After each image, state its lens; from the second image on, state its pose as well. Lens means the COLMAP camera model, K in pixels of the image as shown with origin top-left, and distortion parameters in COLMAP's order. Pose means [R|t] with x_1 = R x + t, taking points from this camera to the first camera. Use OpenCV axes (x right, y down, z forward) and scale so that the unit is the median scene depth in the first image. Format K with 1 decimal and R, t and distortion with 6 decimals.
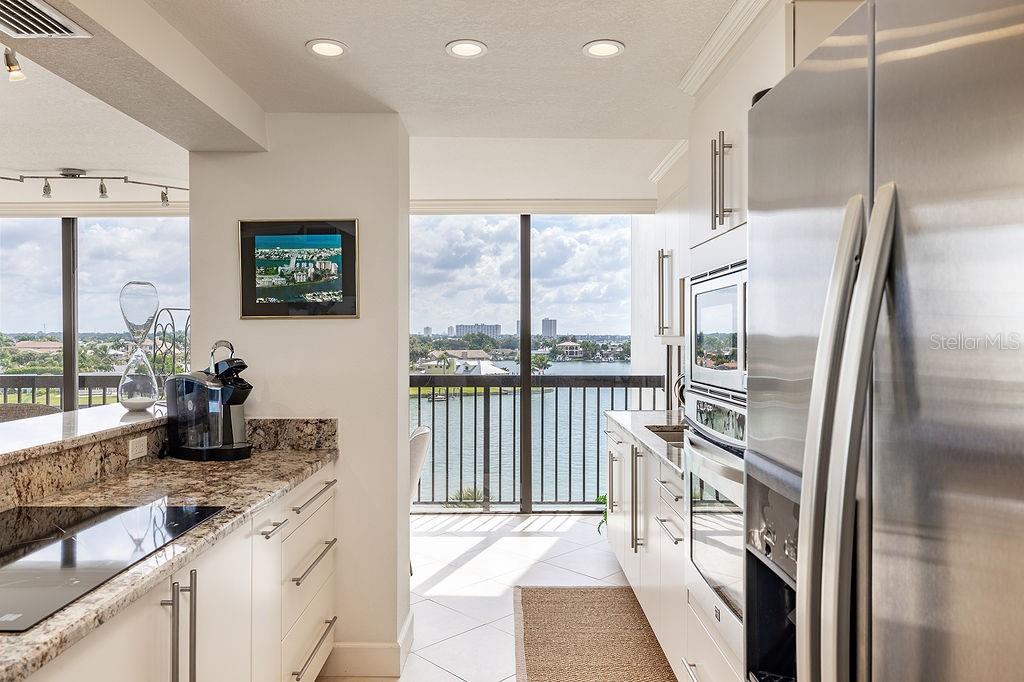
lens RADIAL K [[719.4, 0, 502.4], [0, 719.4, 339.0], [0, 0, 1]] dist [-0.003978, -0.001205]
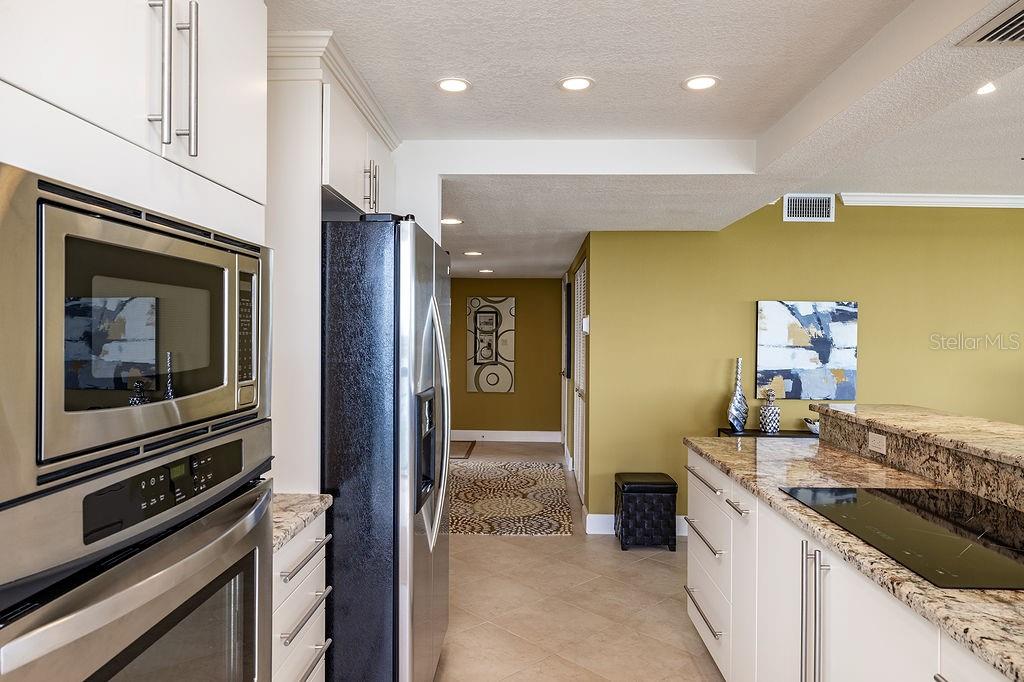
lens RADIAL K [[649.3, 0, 512.8], [0, 649.3, 339.6], [0, 0, 1]] dist [-0.000943, 0.000057]
pose [[-0.999661, -0.009338, 0.024309, 0.014904], [-0.009065, 0.999895, 0.011333, -0.008471], [-0.024412, 0.011109, -0.999640, 1.091787]]
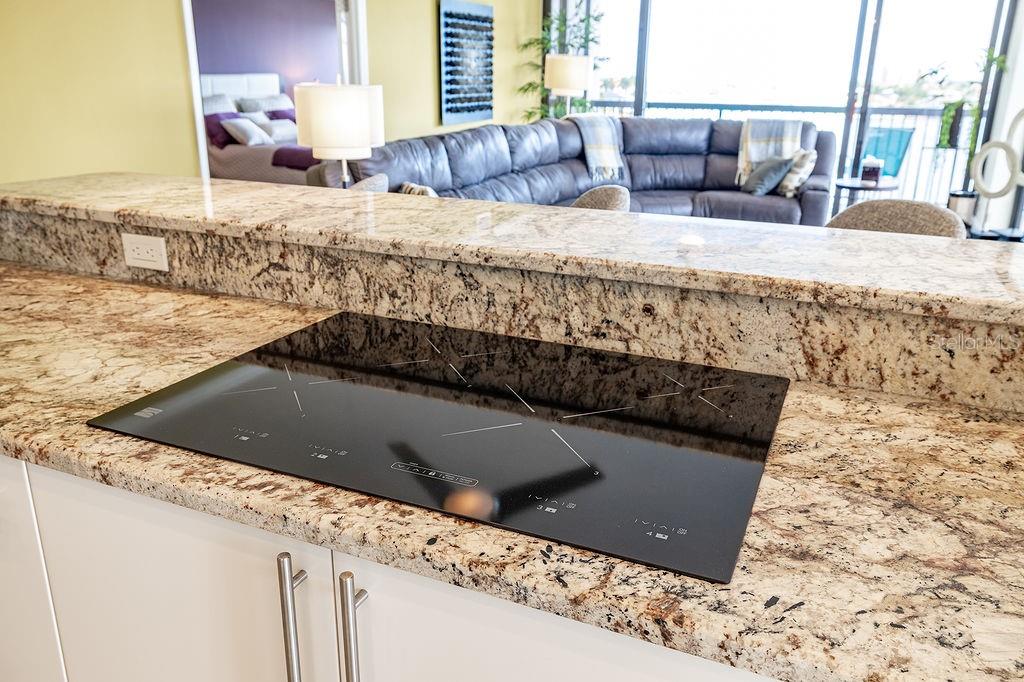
lens RADIAL K [[804.6, 0, 514.3], [0, 804.6, 337.3], [0, 0, 1]] dist [0.011653, 0.002672]
pose [[-0.405324, 0.276465, -0.871367, -0.035916], [-0.016382, 0.950825, 0.309295, 0.009284], [0.914026, 0.139639, -0.380863, 0.678798]]
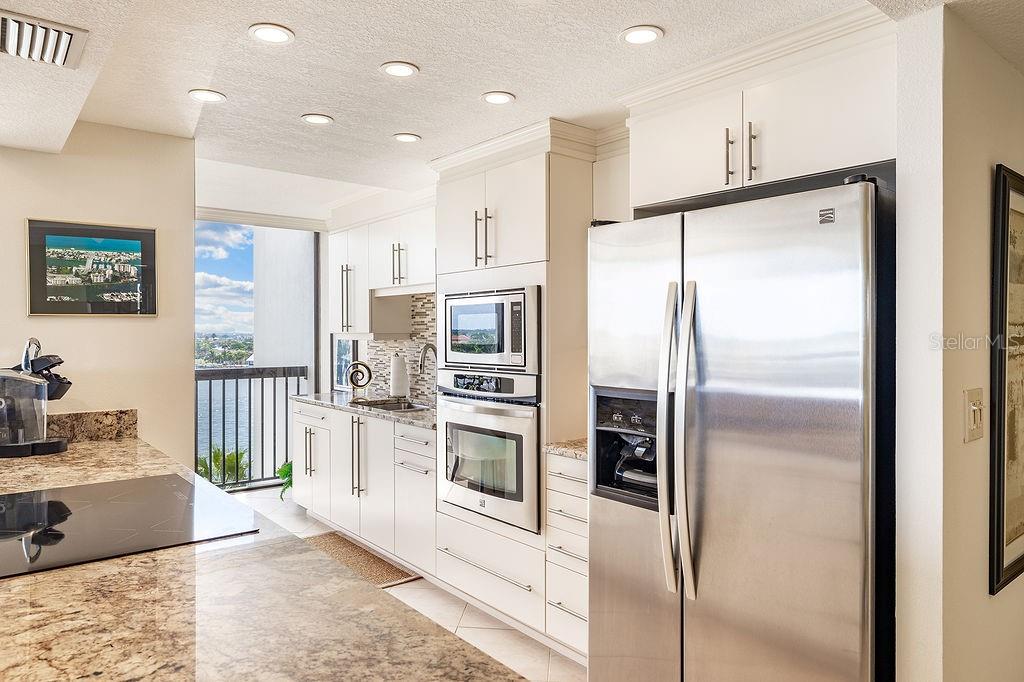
lens RADIAL K [[671.6, 0, 514.8], [0, 671.6, 339.6], [0, 0, 1]] dist [0.001078, -0.001603]
pose [[0.774198, -0.008383, 0.632887, -0.432587], [0.004122, 0.999958, 0.008203, -0.000375], [-0.632930, -0.003742, 0.774200, -0.157217]]
